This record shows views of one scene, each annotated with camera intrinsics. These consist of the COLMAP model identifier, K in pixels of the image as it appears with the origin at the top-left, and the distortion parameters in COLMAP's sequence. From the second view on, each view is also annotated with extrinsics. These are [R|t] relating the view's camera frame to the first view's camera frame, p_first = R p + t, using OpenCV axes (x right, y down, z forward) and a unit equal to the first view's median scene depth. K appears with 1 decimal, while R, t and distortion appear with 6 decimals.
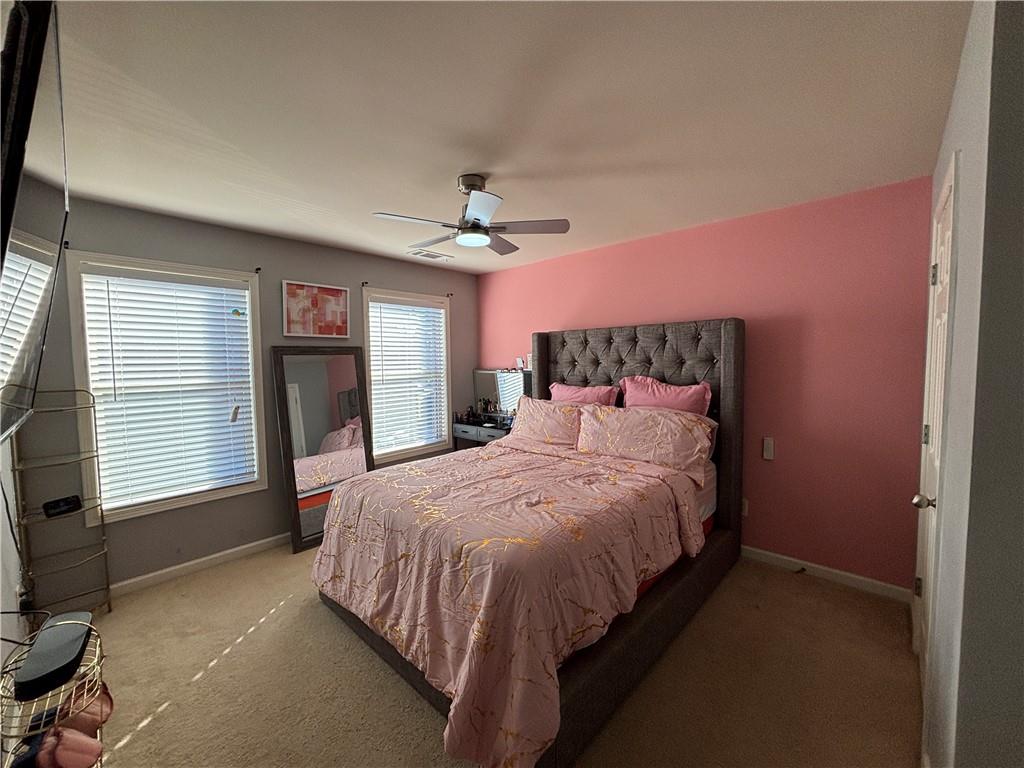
lens RADIAL K [[410.8, 0, 512.9], [0, 410.8, 384.2], [0, 0, 1]] dist [-0.001223, -0.000193]
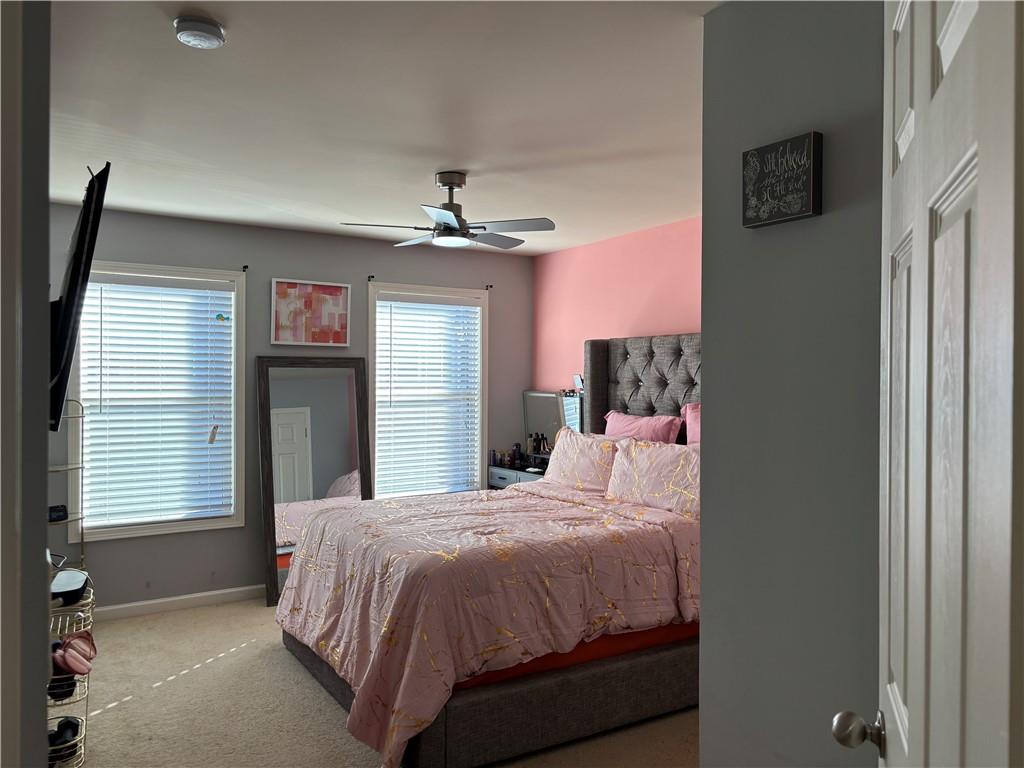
lens RADIAL K [[763.5, 0, 513.4], [0, 763.5, 385.1], [0, 0, 1]] dist [0.033238, -0.024259]
pose [[0.968011, 0.018351, -0.250237, 0.343604], [-0.031220, 0.998381, -0.047555, 0.026491], [0.248959, 0.053846, 0.967016, -0.417920]]
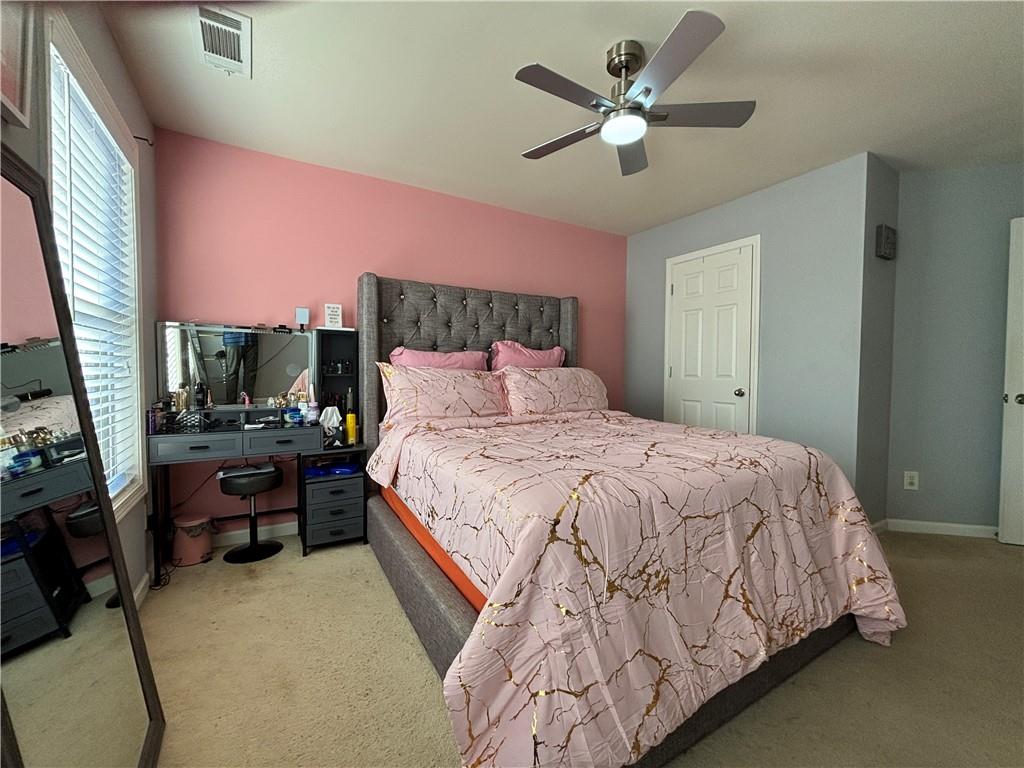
lens RADIAL K [[410.8, 0, 511.4], [0, 410.8, 379.7], [0, 0, 1]] dist [-0.001223, -0.000193]
pose [[0.272022, -0.016329, 0.962153, -0.711594], [0.043768, 0.999031, 0.004581, 0.076460], [-0.961295, 0.040865, 0.272473, 0.781182]]
